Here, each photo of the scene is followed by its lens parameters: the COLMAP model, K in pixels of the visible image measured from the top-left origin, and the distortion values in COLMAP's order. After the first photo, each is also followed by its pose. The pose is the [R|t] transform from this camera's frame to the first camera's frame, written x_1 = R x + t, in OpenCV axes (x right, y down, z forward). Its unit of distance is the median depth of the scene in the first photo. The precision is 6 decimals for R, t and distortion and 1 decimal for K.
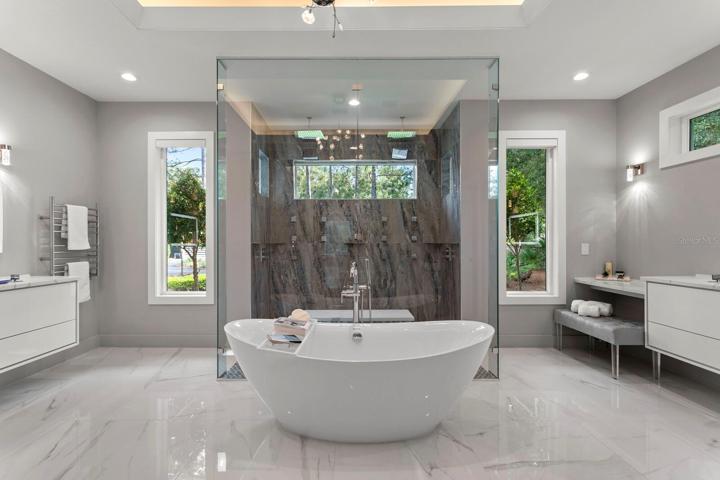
lens RADIAL K [[351.9, 0, 346.0], [0, 351.9, 241.5], [0, 0, 1]] dist [0.017623, 0.000778]
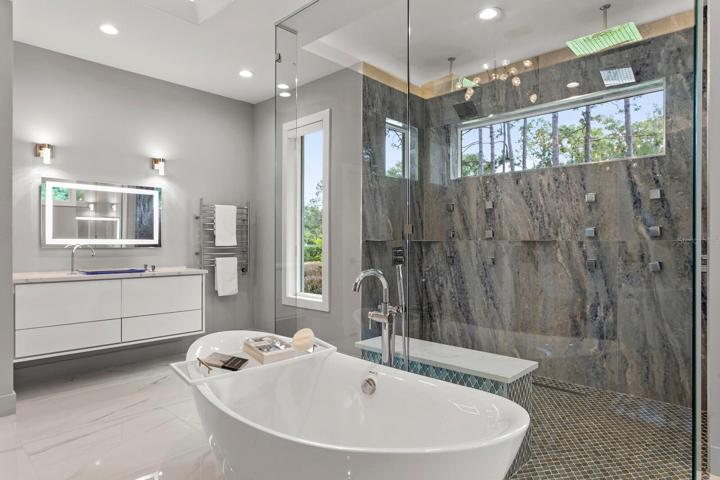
lens RADIAL K [[430.1, 0, 360.0], [0, 430.1, 240.0], [0, 0, 1]] dist [0.000776, 0.000775]
pose [[0.719413, -0.000710, -0.694582, 0.323618], [-0.000521, 0.999999, -0.001561, 0.005028], [0.694583, 0.001485, 0.719411, 0.245793]]
